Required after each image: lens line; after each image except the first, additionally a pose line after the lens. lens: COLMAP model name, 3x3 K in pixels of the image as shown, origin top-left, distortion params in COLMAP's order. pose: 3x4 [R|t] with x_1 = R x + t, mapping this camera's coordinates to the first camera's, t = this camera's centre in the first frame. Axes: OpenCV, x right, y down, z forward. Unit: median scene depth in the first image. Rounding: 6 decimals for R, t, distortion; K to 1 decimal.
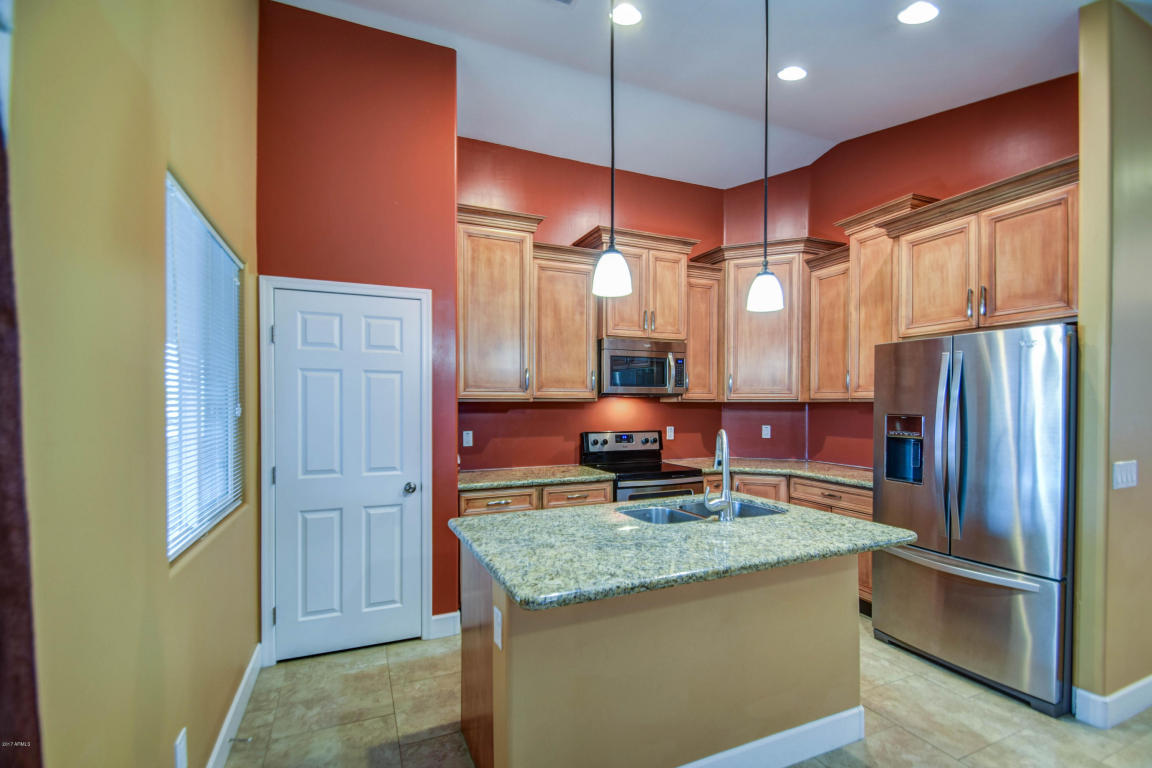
lens RADIAL K [[508.6, 0, 576.8], [0, 508.6, 412.0], [0, 0, 1]] dist [0.009092, -0.015107]
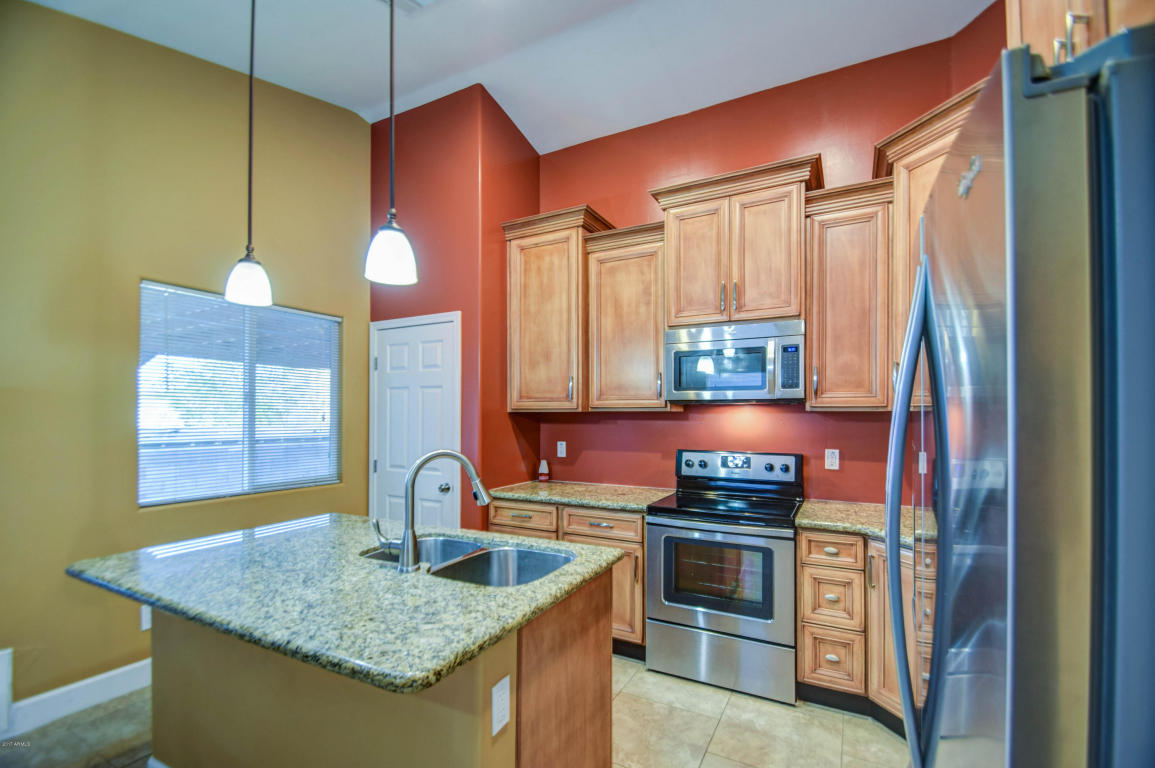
lens RADIAL K [[507.0, 0, 579.7], [0, 507.0, 410.5], [0, 0, 1]] dist [0.012020, -0.015087]
pose [[0.623891, -0.005541, -0.781492, 0.601488], [-0.013385, 0.999752, -0.017775, -0.006262], [0.781397, 0.021550, 0.623662, 0.427171]]
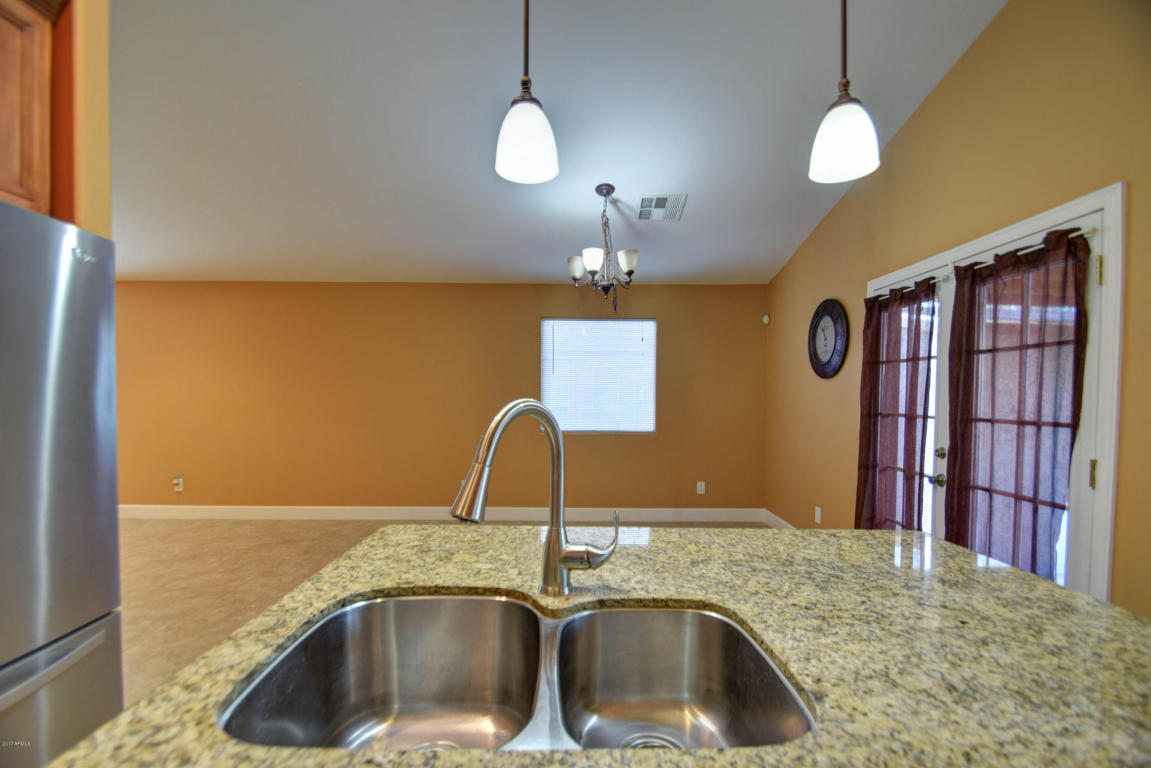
lens RADIAL K [[505.2, 0, 577.7], [0, 505.2, 410.4], [0, 0, 1]] dist [0.012020, -0.015087]
pose [[-0.919367, -0.018318, 0.392974, 0.056971], [-0.000749, 0.998995, 0.044815, 0.015980], [-0.393400, 0.040907, -0.918457, 0.825532]]
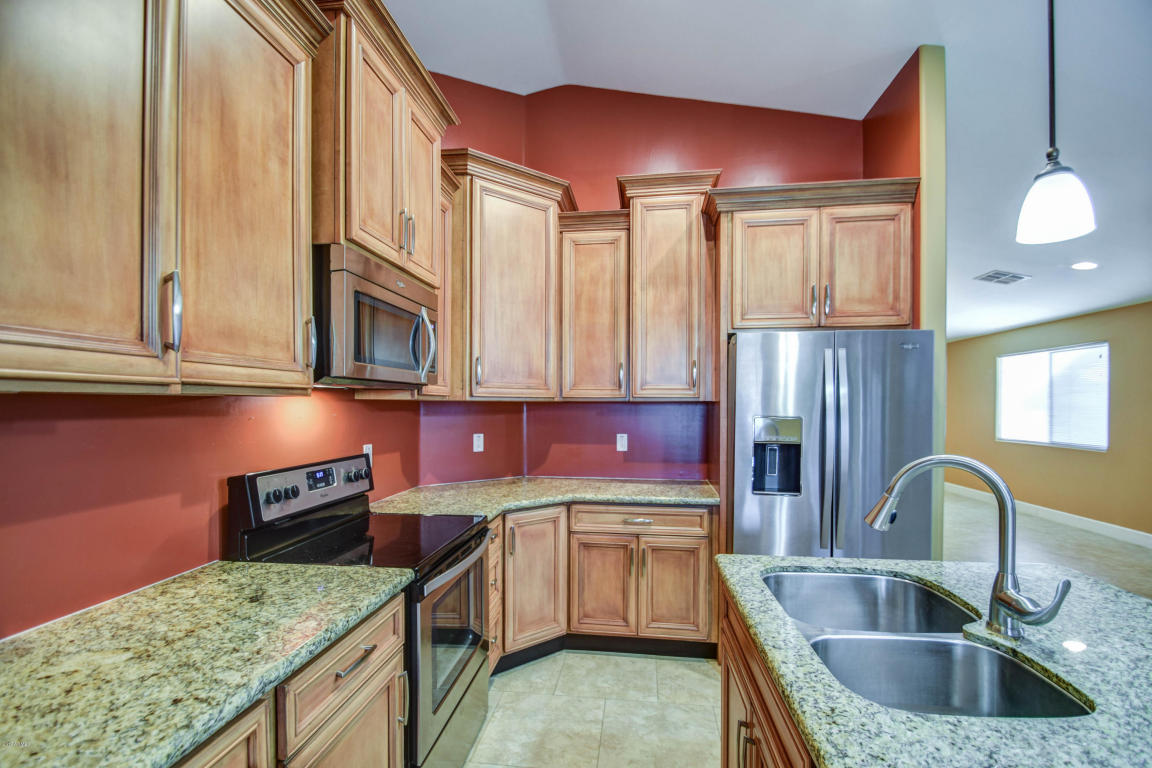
lens RADIAL K [[508.6, 0, 576.8], [0, 508.6, 412.0], [0, 0, 1]] dist [0.009092, -0.015107]
pose [[0.510558, -0.012716, 0.859749, -0.212121], [0.011084, 0.999905, 0.008207, -0.010445], [-0.859772, 0.005339, 0.510651, 0.651219]]
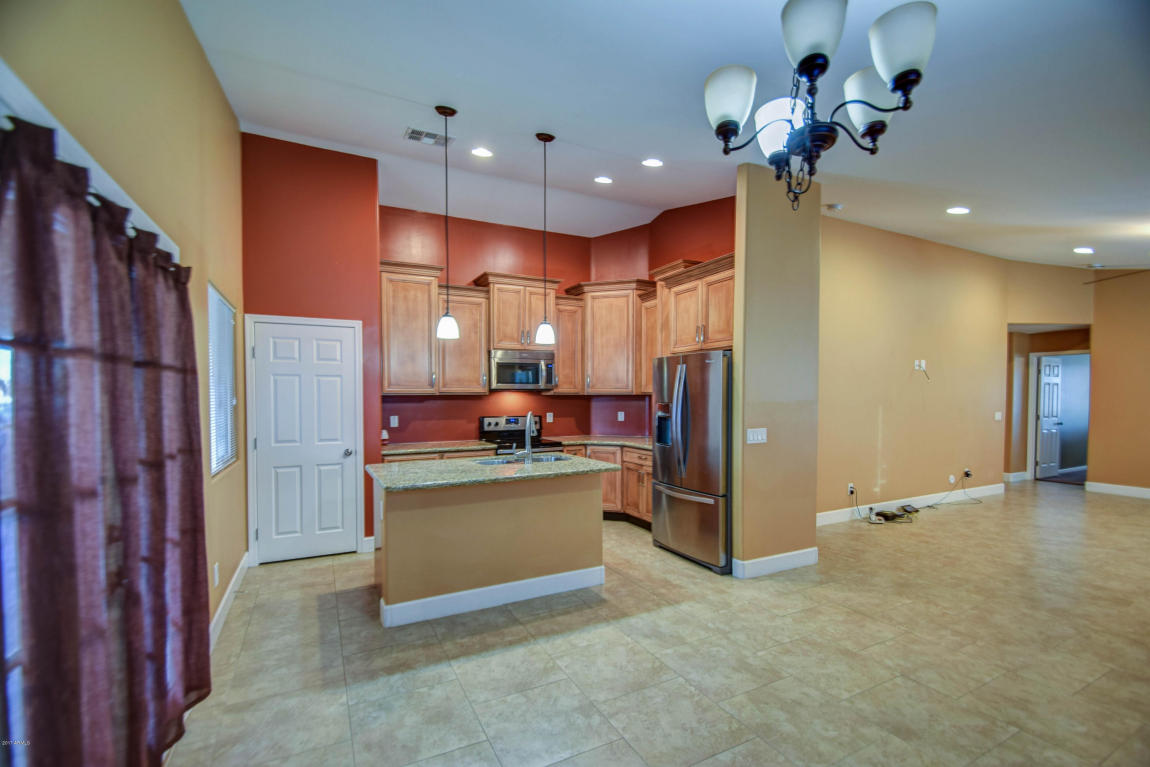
lens RADIAL K [[503.4, 0, 573.7], [0, 503.4, 411.7], [0, 0, 1]] dist [0.014275, -0.017159]
pose [[0.997995, -0.004057, 0.063155, 0.199303], [0.003086, 0.999876, 0.015471, 0.005577], [-0.063210, -0.015245, 0.997884, -0.431050]]
